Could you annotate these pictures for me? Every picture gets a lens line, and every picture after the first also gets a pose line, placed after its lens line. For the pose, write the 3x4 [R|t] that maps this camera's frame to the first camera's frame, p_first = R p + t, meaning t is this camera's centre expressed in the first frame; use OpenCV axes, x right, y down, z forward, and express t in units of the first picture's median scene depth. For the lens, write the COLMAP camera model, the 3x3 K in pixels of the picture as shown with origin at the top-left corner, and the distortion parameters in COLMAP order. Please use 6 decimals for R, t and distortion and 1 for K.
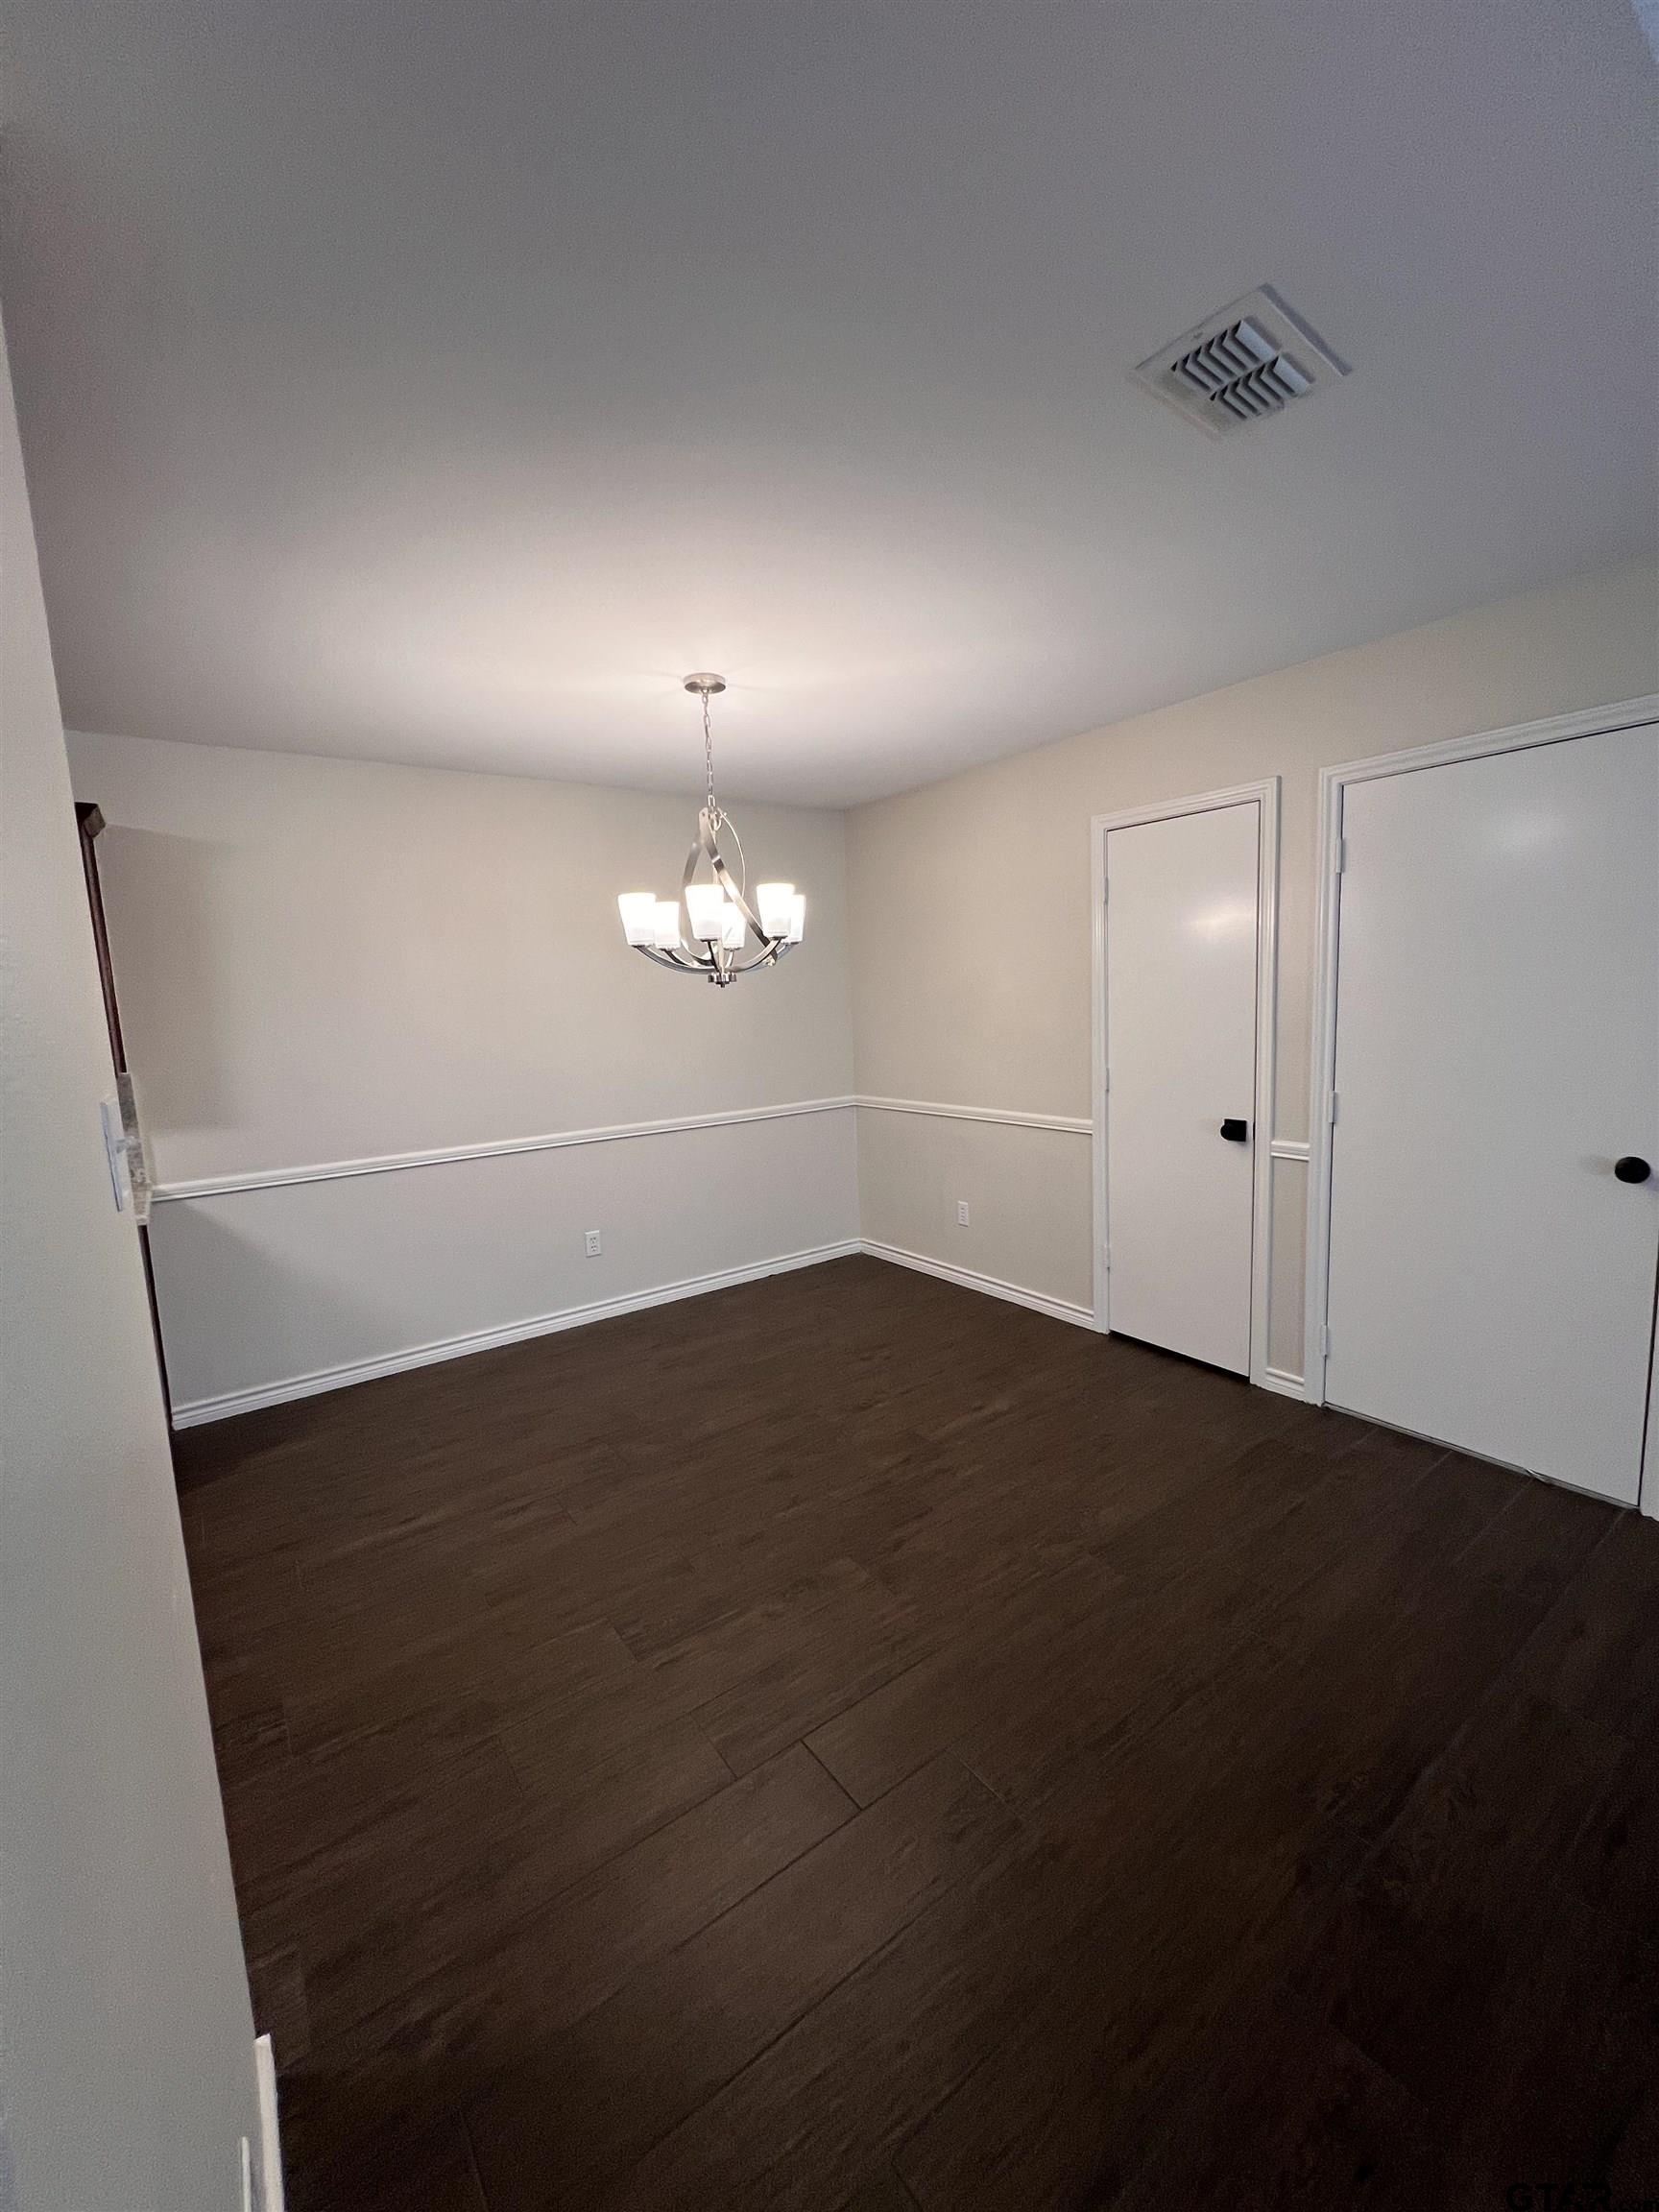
lens RADIAL K [[881.5, 0, 825.8], [0, 881.5, 1101.5], [0, 0, 1]] dist [-0.000829, 0.000162]
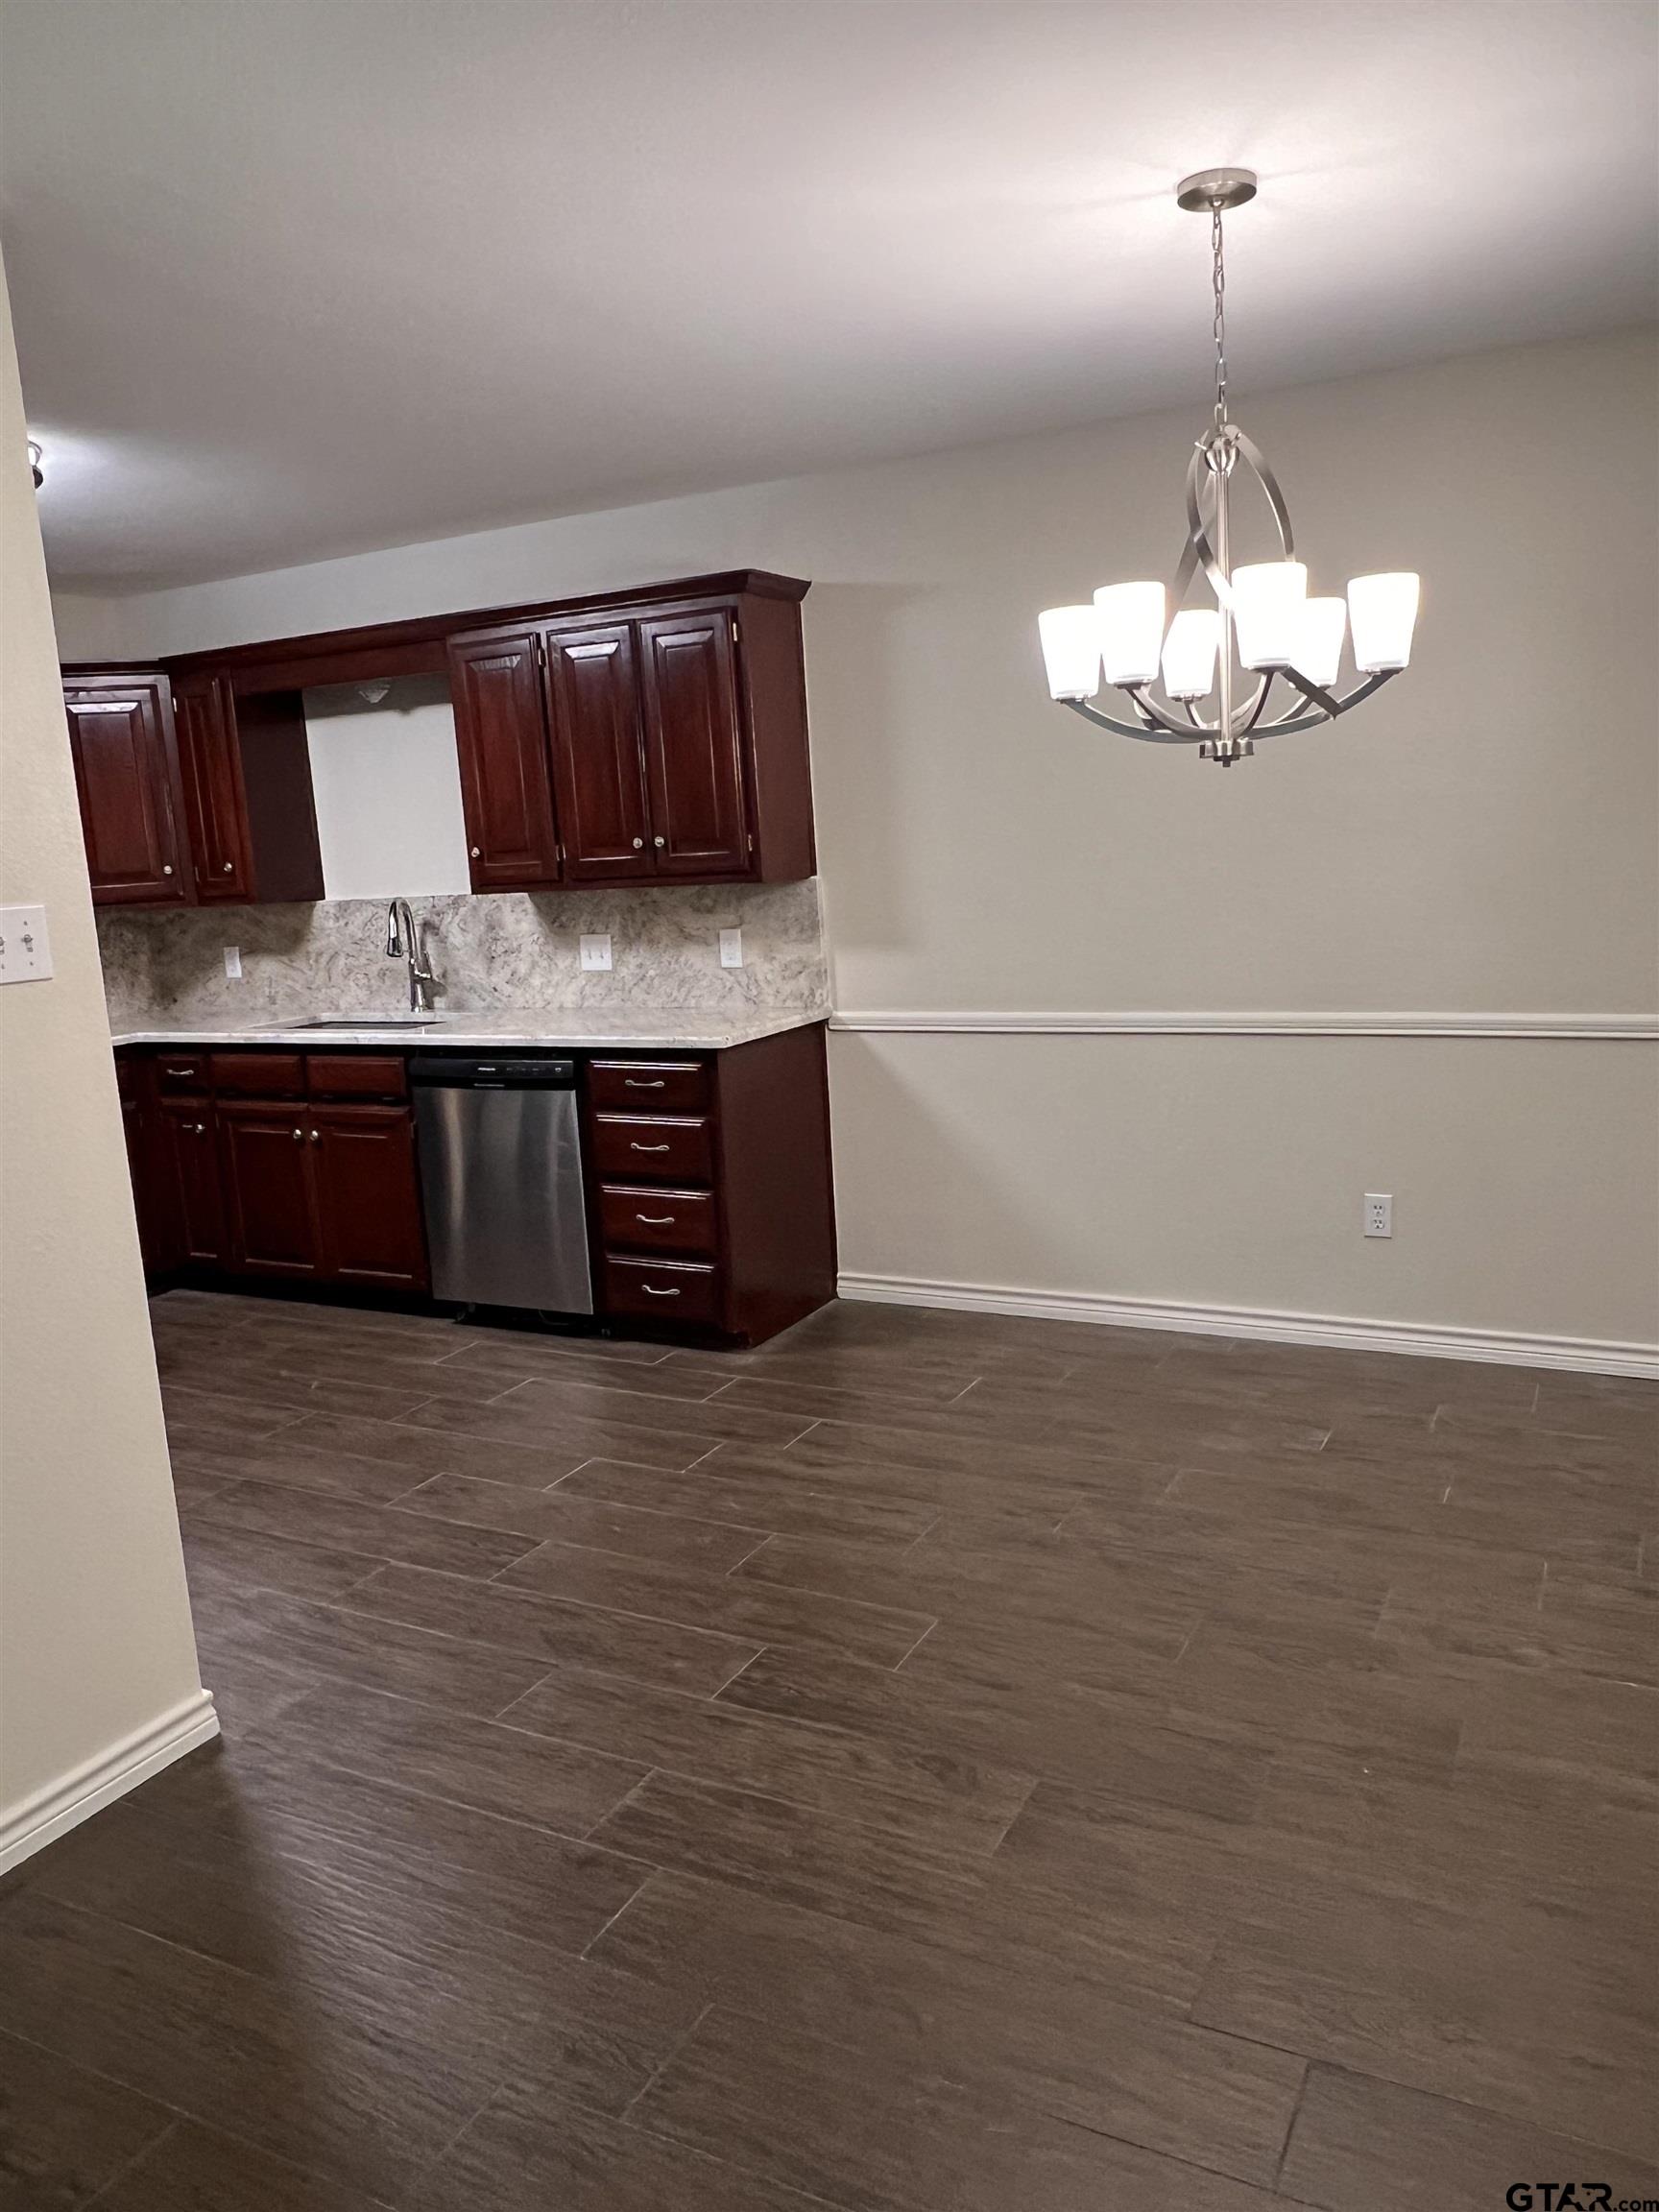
lens RADIAL K [[1570.5, 0, 833.3], [0, 1570.5, 1119.0], [0, 0, 1]] dist [-0.024838, -0.001851]
pose [[0.455361, 0.185961, -0.870669, 0.651766], [-0.078014, 0.982515, 0.169048, -0.061605], [0.886882, -0.009053, 0.461907, 0.345276]]
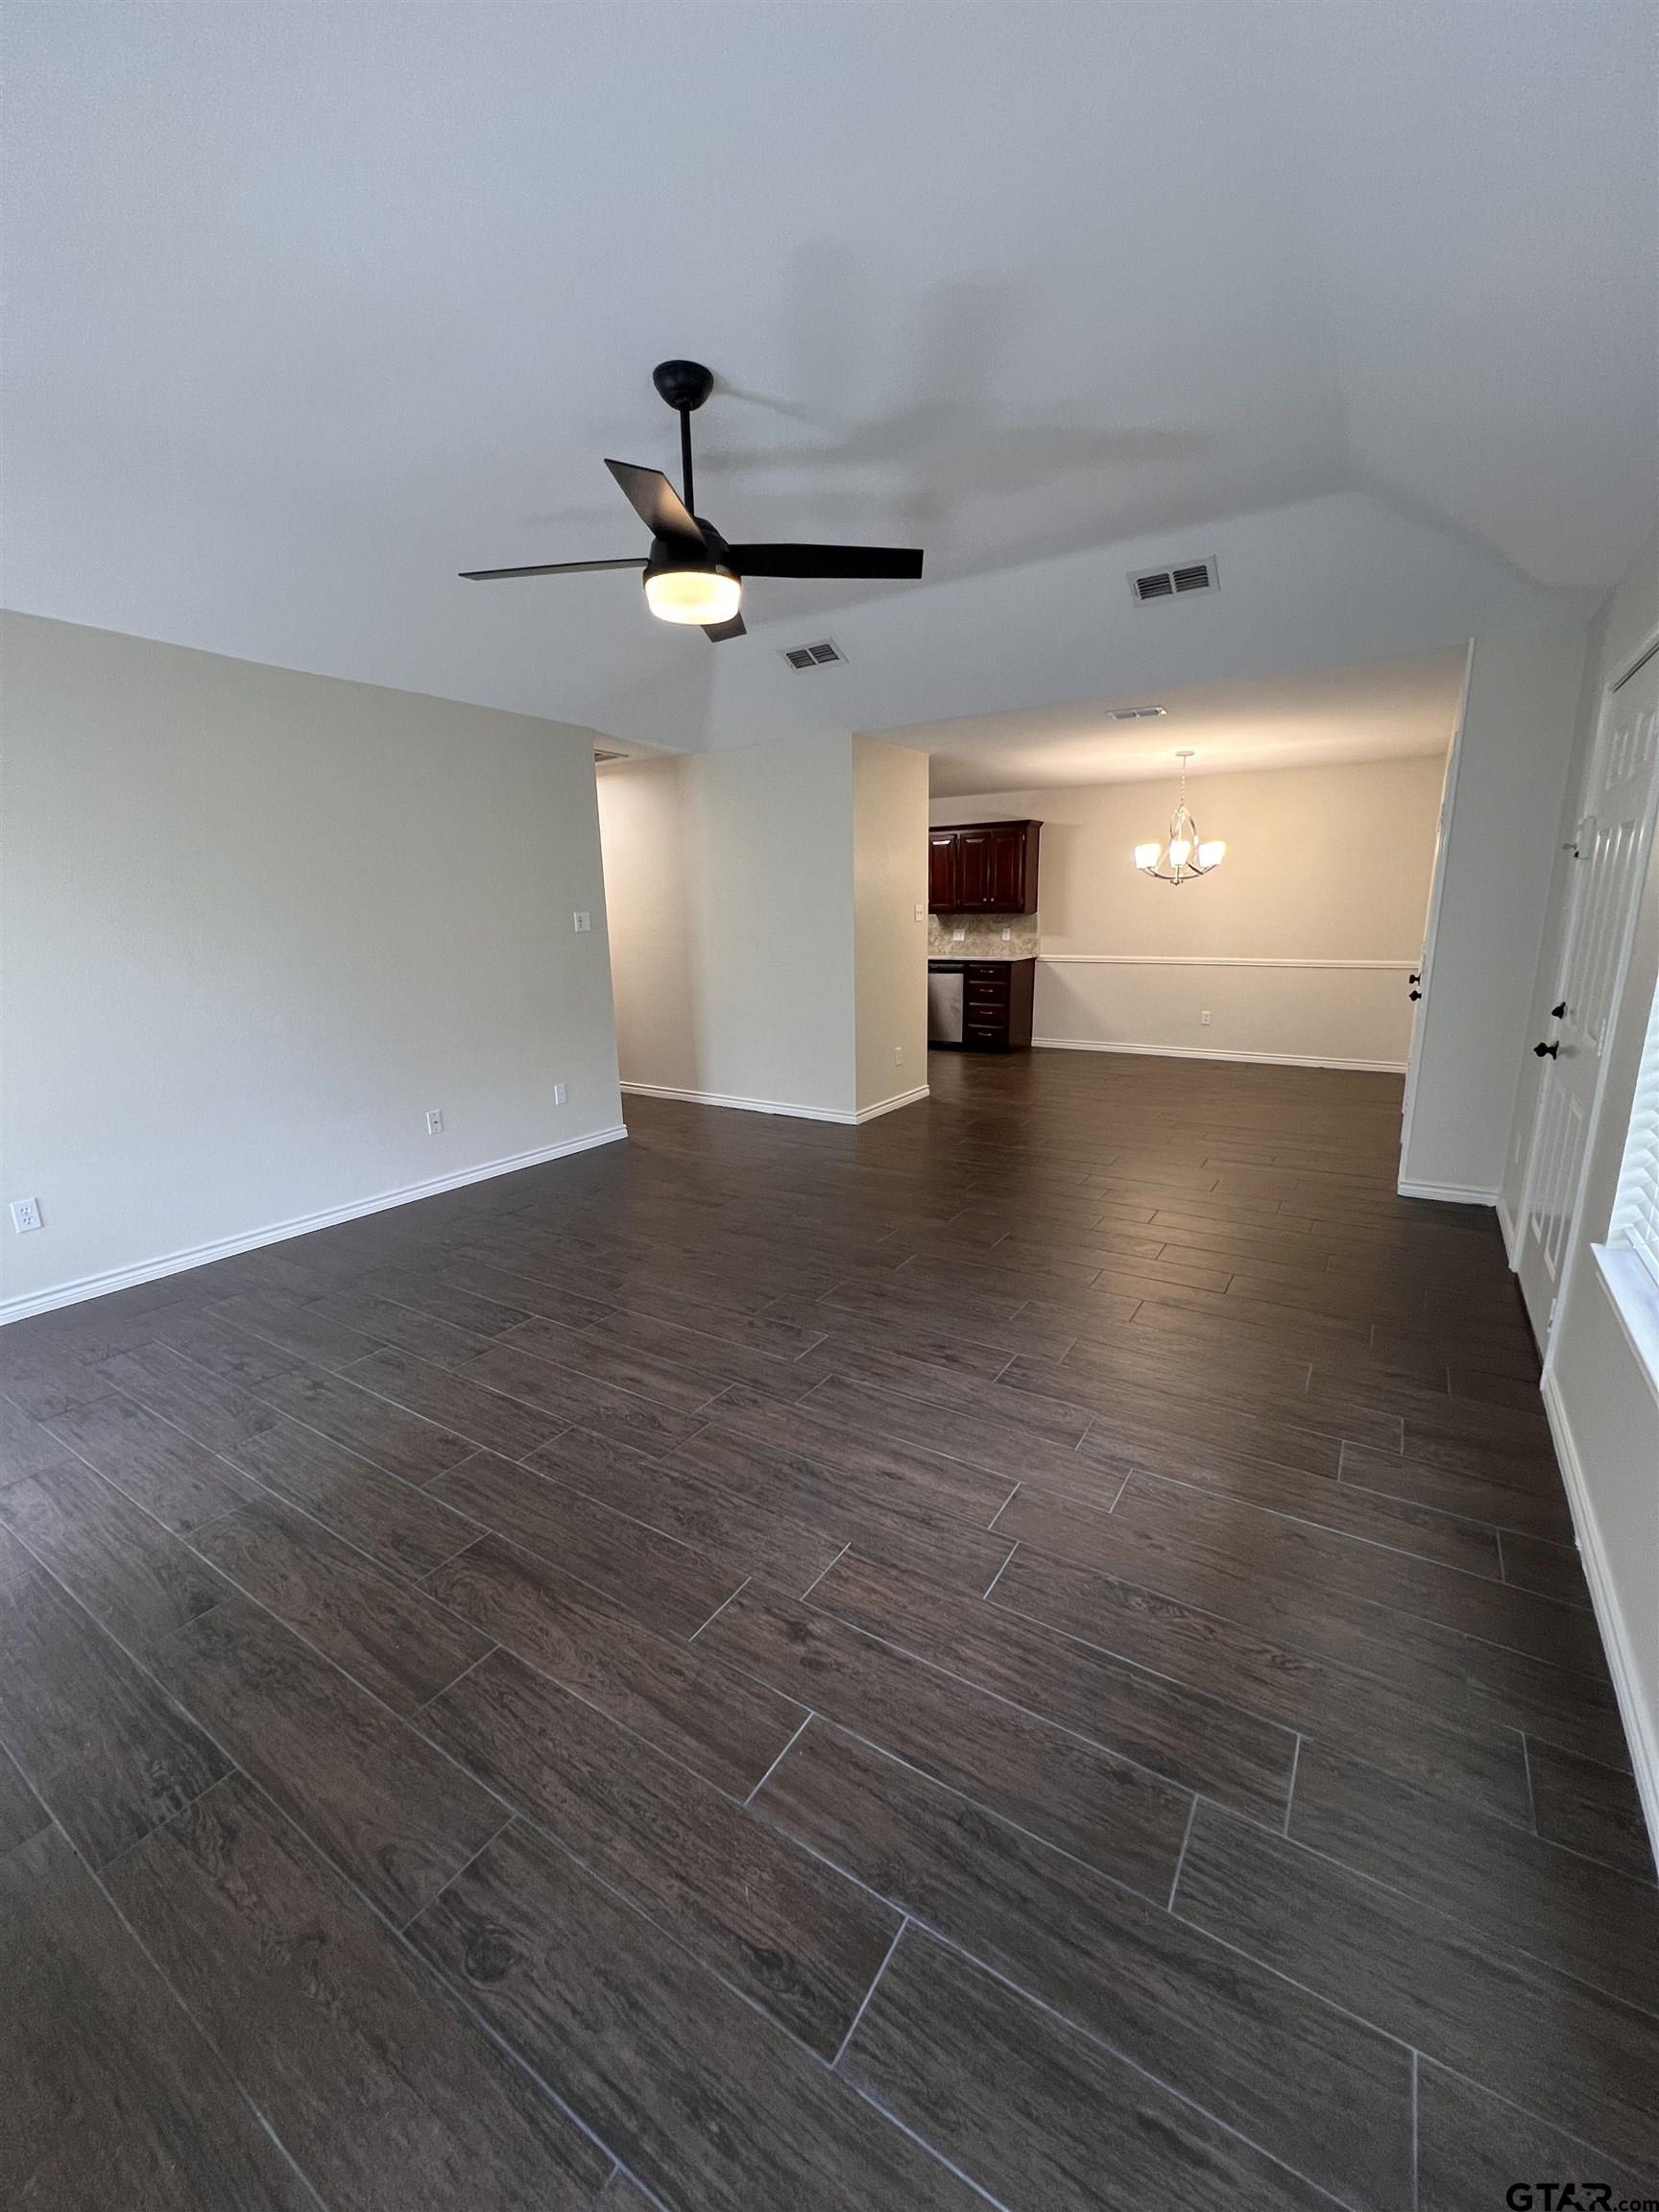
lens RADIAL K [[881.5, 0, 832.2], [0, 881.5, 1105.5], [0, 0, 1]] dist [-0.000829, 0.000162]
pose [[0.371849, 0.250825, -0.893764, 1.775192], [-0.118456, 0.967754, 0.222306, 0.020639], [0.920704, 0.023207, 0.389570, -0.726926]]
